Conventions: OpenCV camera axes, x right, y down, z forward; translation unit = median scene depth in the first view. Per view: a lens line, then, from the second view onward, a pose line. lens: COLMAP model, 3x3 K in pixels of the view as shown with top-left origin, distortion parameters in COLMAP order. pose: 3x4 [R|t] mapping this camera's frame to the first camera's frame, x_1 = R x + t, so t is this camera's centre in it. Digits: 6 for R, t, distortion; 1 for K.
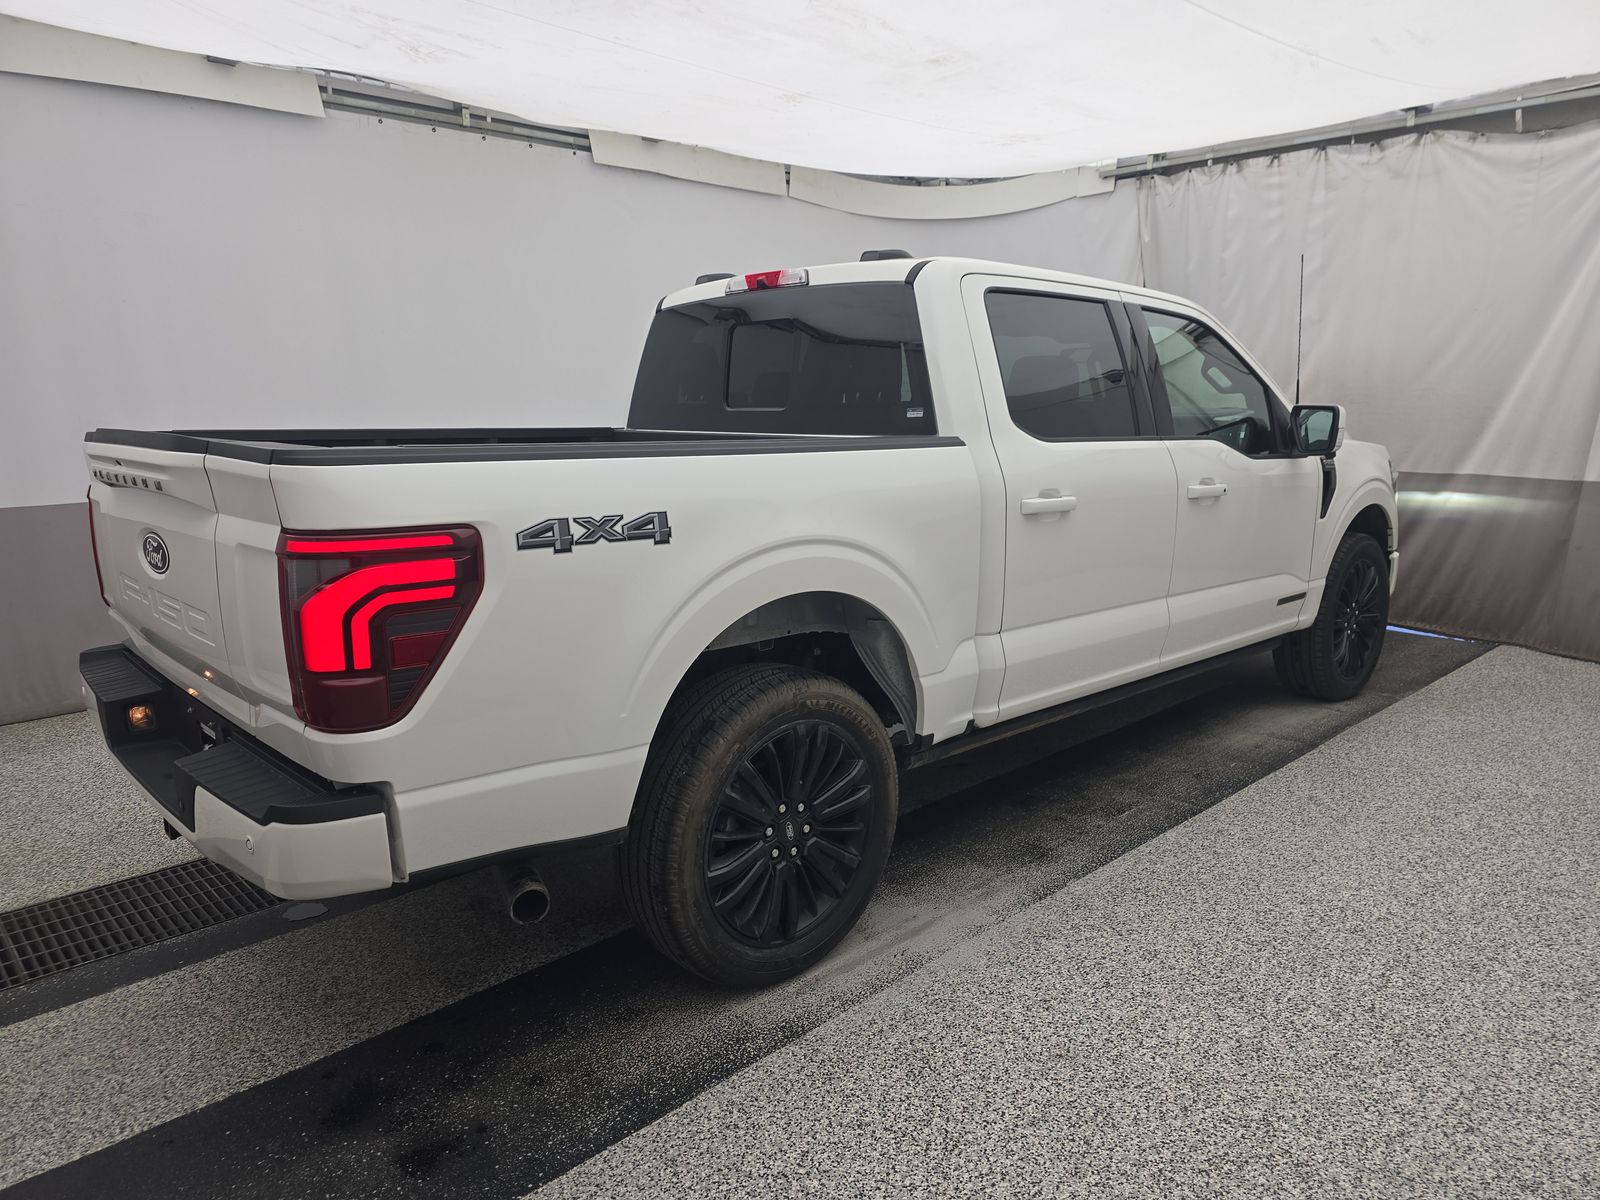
lens RADIAL K [[1080.8, 0, 812.0], [0, 1080.8, 602.0], [0, 0, 1]] dist [0.026491, -0.016179]
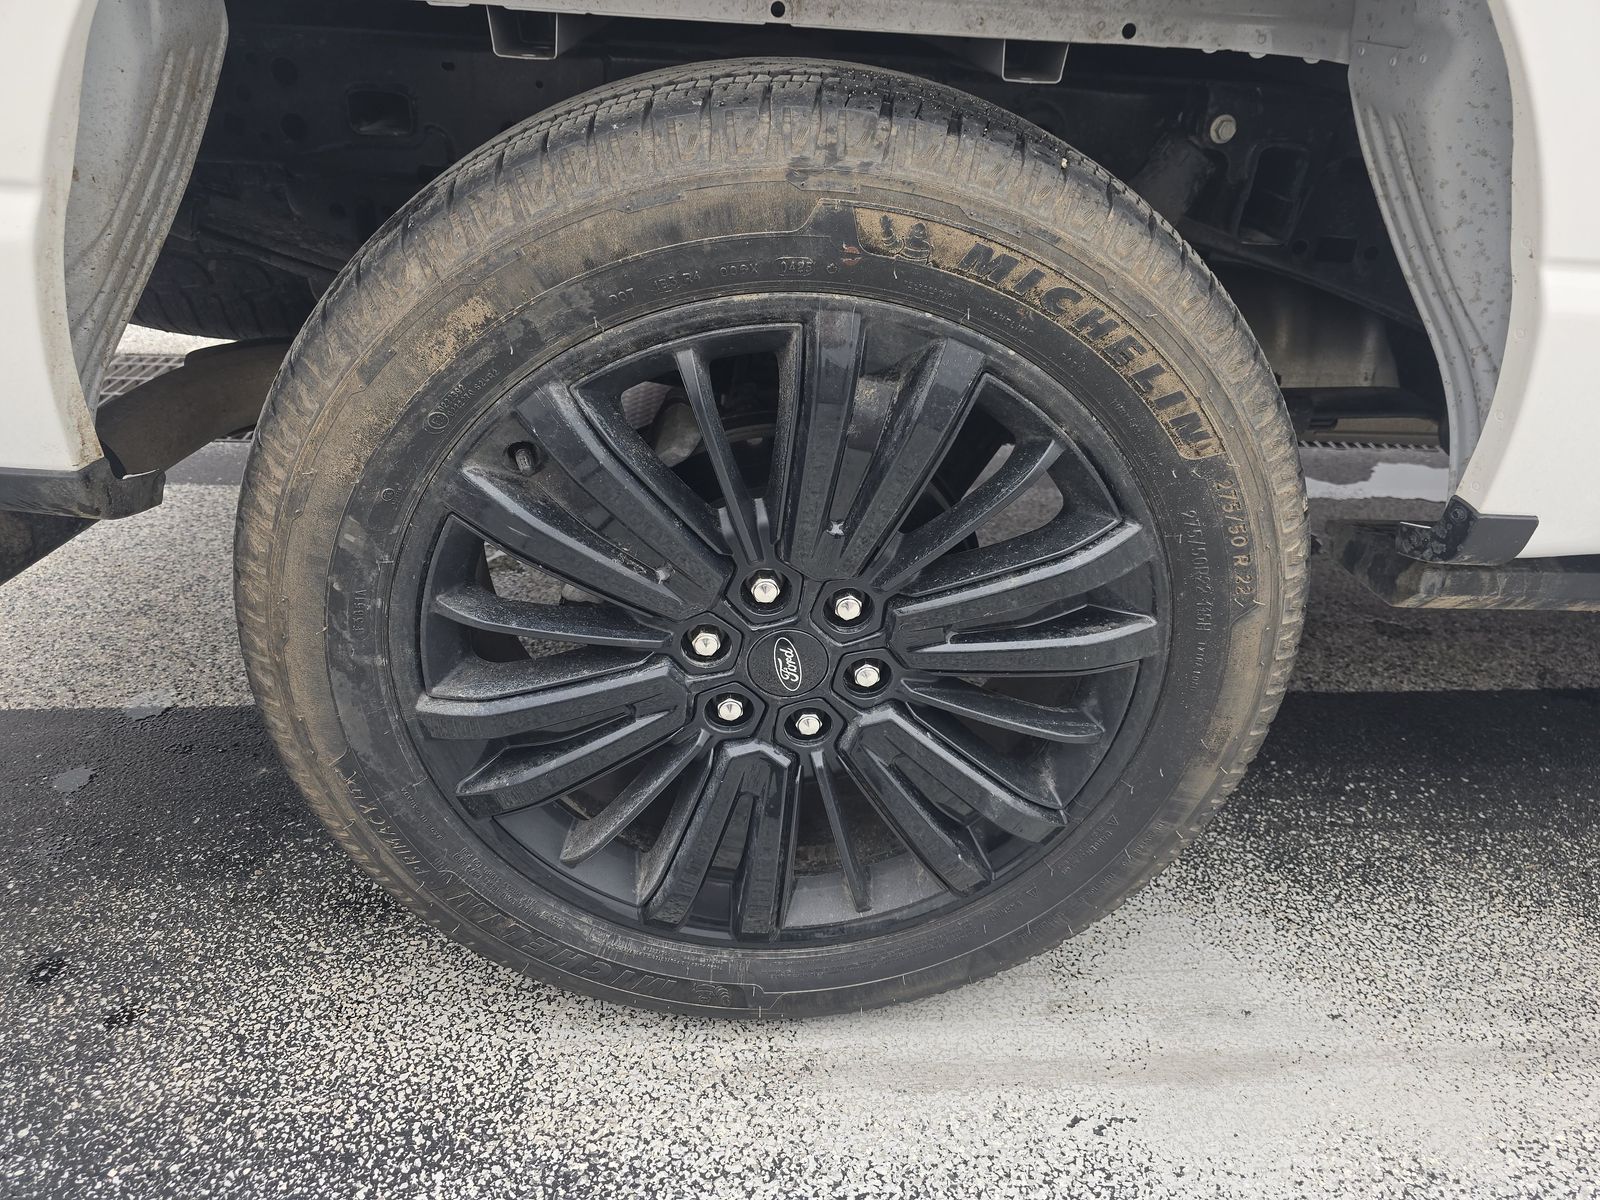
lens RADIAL K [[1080.8, 0, 805.7], [0, 1080.8, 605.3], [0, 0, 1]] dist [0.026491, -0.016179]
pose [[0.767646, 0.363012, -0.528149, 0.135603], [-0.167546, 0.909123, 0.381345, 0.077963], [0.618585, -0.204249, 0.758706, 0.761615]]
